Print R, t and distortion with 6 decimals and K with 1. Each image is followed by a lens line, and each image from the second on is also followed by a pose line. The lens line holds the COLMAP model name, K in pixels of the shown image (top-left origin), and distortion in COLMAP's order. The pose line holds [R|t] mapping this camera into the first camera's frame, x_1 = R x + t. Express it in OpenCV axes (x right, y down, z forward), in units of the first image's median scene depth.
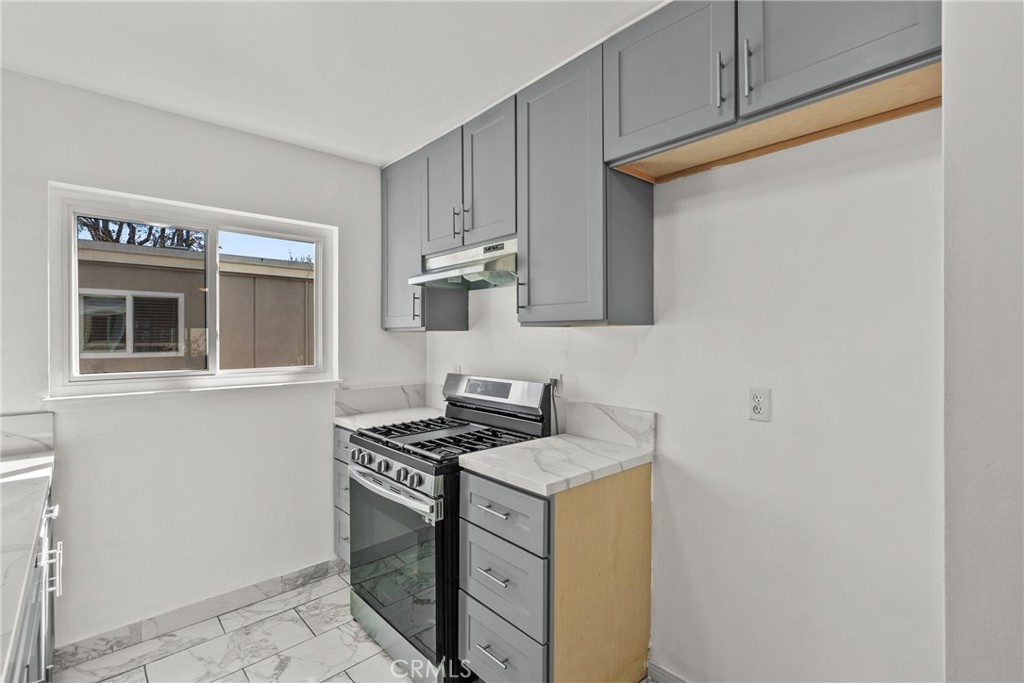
lens RADIAL K [[463.8, 0, 506.8], [0, 463.8, 339.3], [0, 0, 1]] dist [-0.006140, 0.000478]
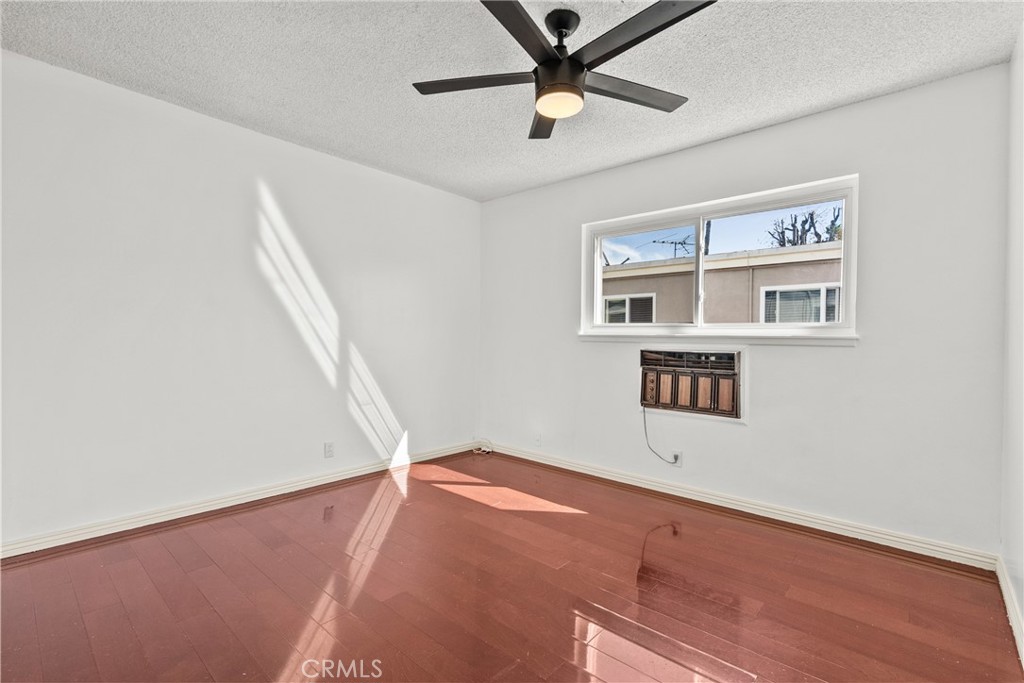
lens RADIAL K [[483.0, 0, 512.0], [0, 483.0, 341.5], [0, 0, 1]] dist [0.000426, 0.000197]
pose [[0.087054, 0.021034, -0.995982, 2.033556], [0.003449, 0.999765, 0.021415, 0.022054], [0.996198, -0.005299, 0.086961, 1.568872]]
